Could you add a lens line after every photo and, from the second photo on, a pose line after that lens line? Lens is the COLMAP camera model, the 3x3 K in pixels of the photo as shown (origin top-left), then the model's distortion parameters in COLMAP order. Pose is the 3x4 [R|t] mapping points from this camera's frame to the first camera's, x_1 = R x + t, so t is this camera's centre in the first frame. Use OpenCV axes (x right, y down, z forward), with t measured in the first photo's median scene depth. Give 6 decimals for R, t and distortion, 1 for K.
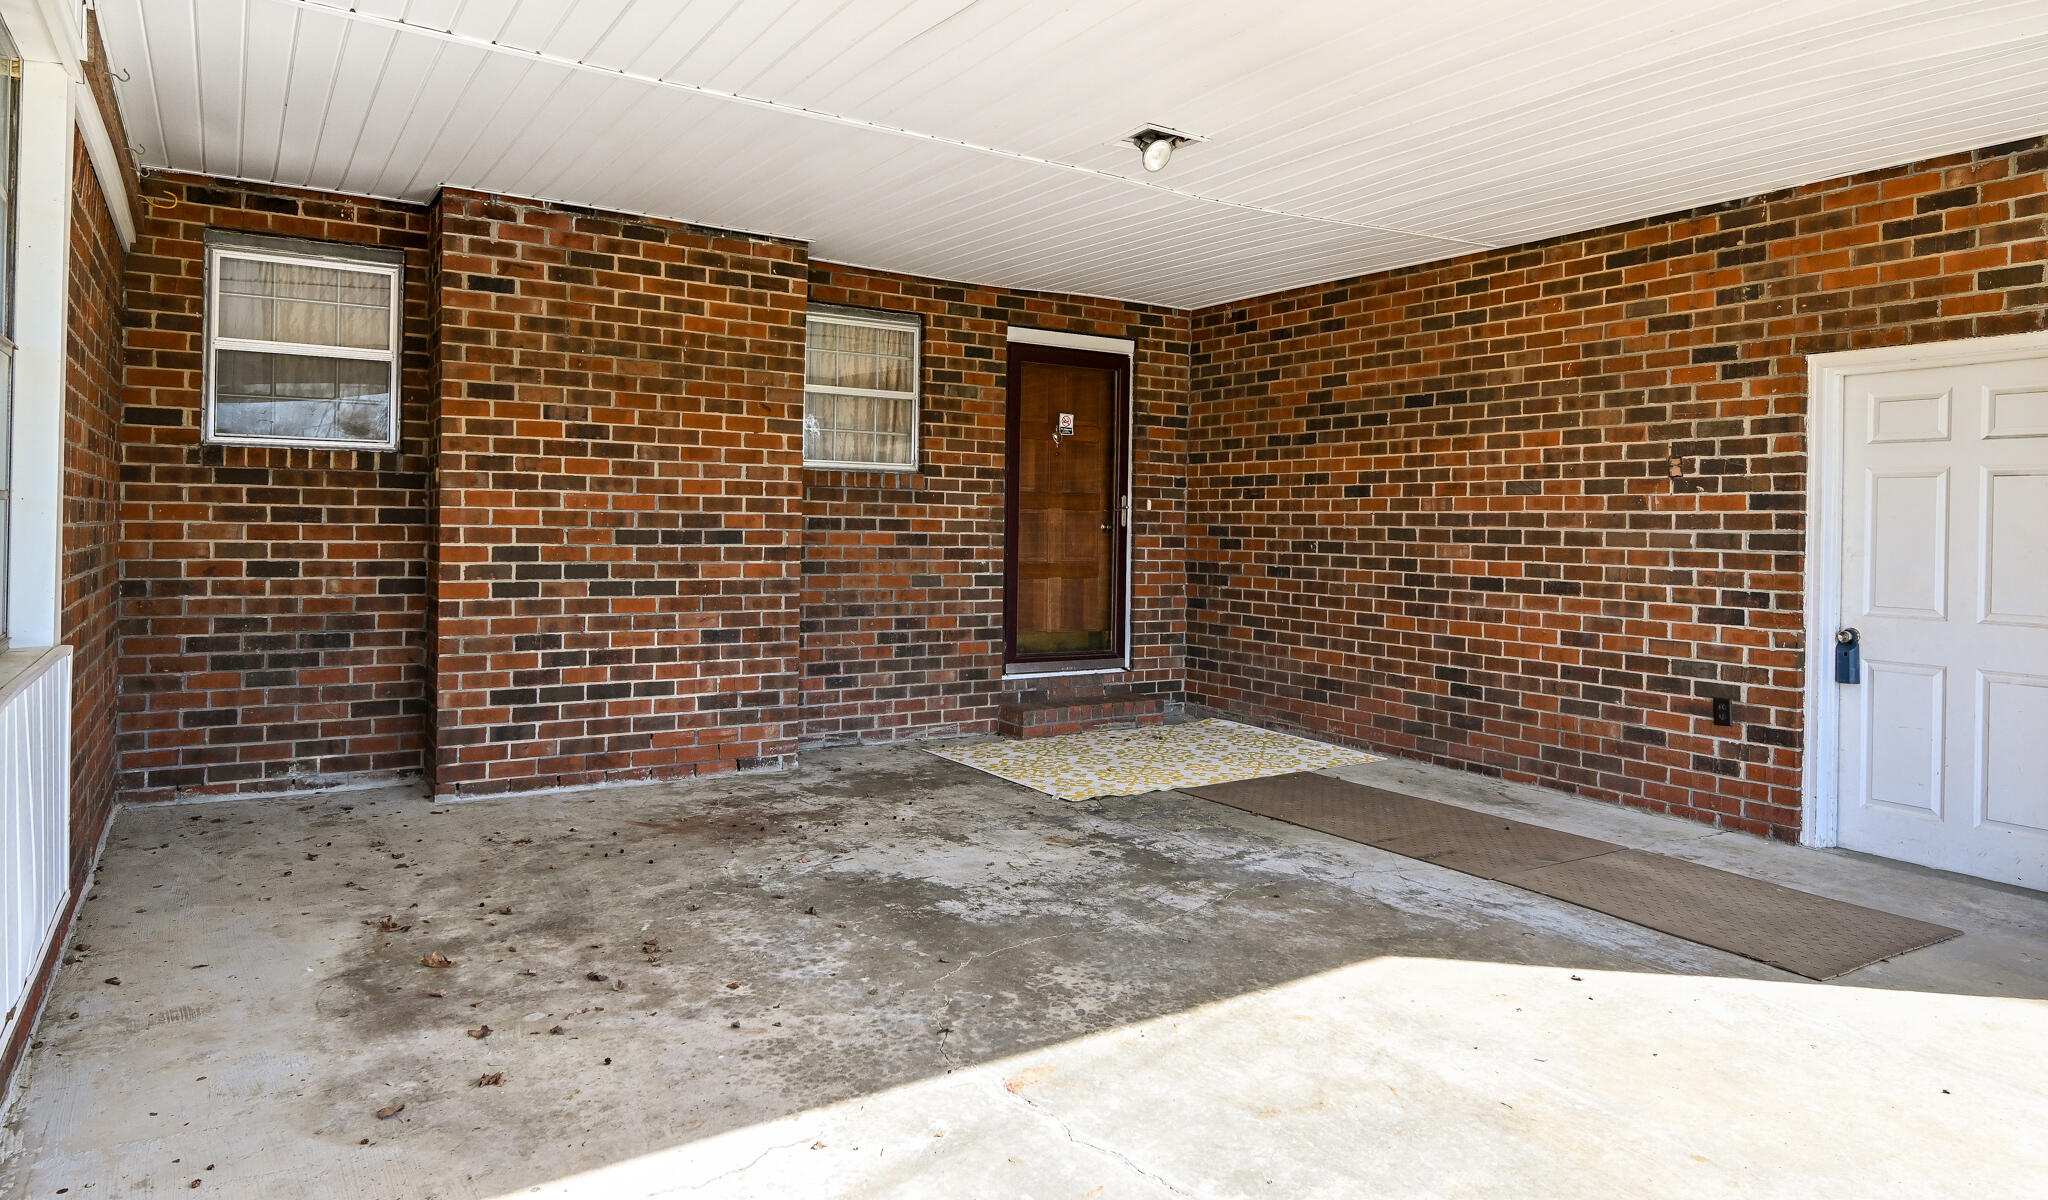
lens RADIAL K [[1234.9, 0, 1022.5], [0, 1234.9, 518.0], [0, 0, 1]] dist [0.003771, 0.001879]
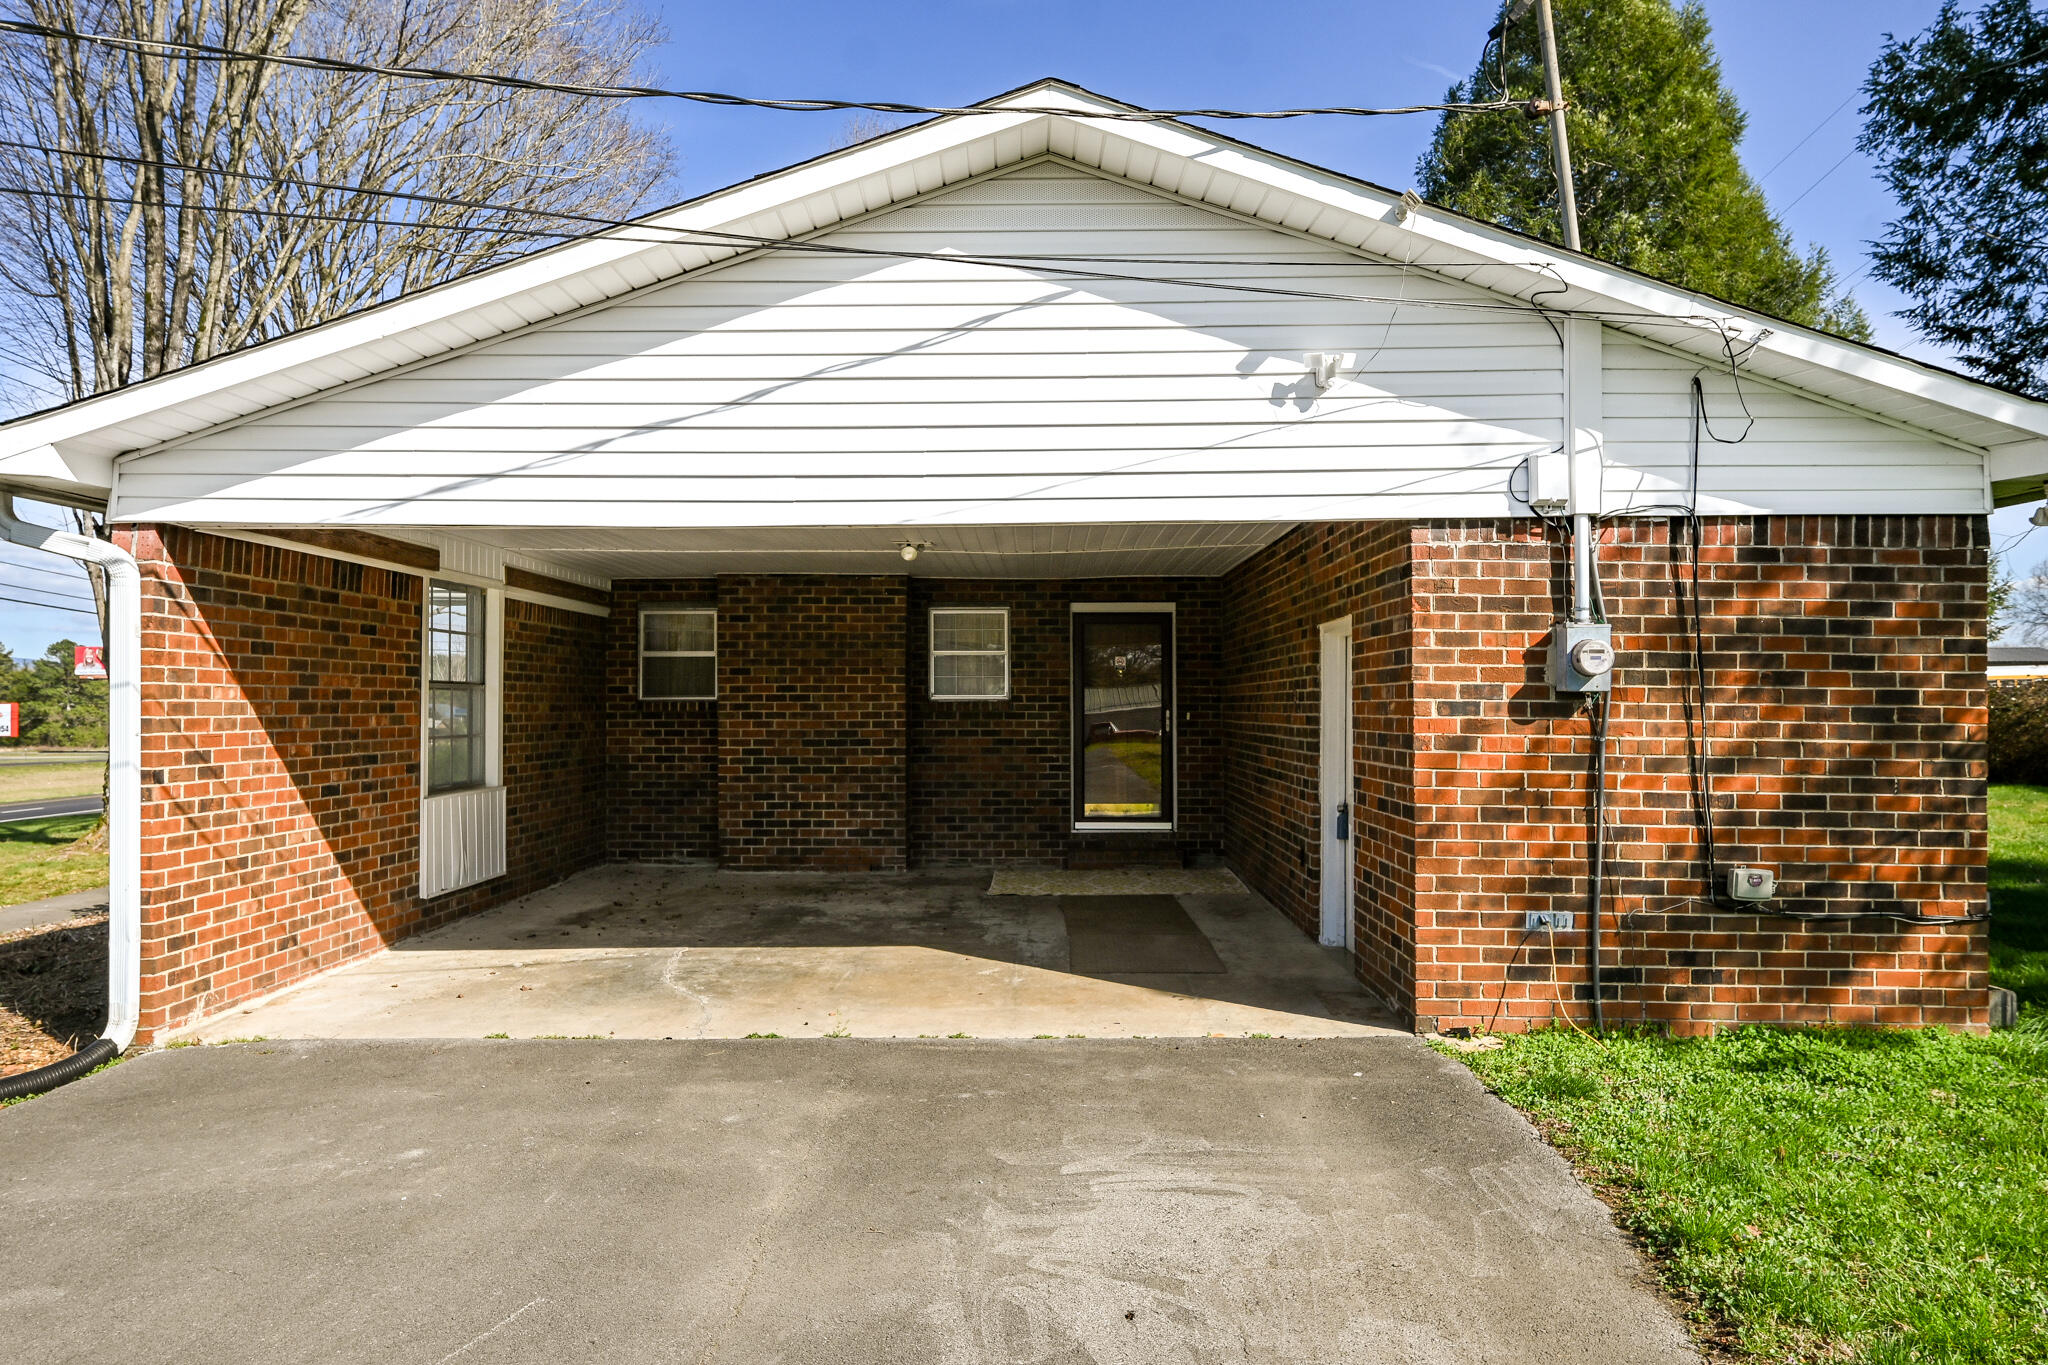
lens RADIAL K [[1237.9, 0, 1030.3], [0, 1237.9, 682.5], [0, 0, 1]] dist [0.005374, 0.001836]
pose [[0.843418, -0.028136, -0.536520, 0.995812], [0.018214, 0.999551, -0.023786, -0.026089], [0.536949, 0.010289, 0.843552, -0.426660]]
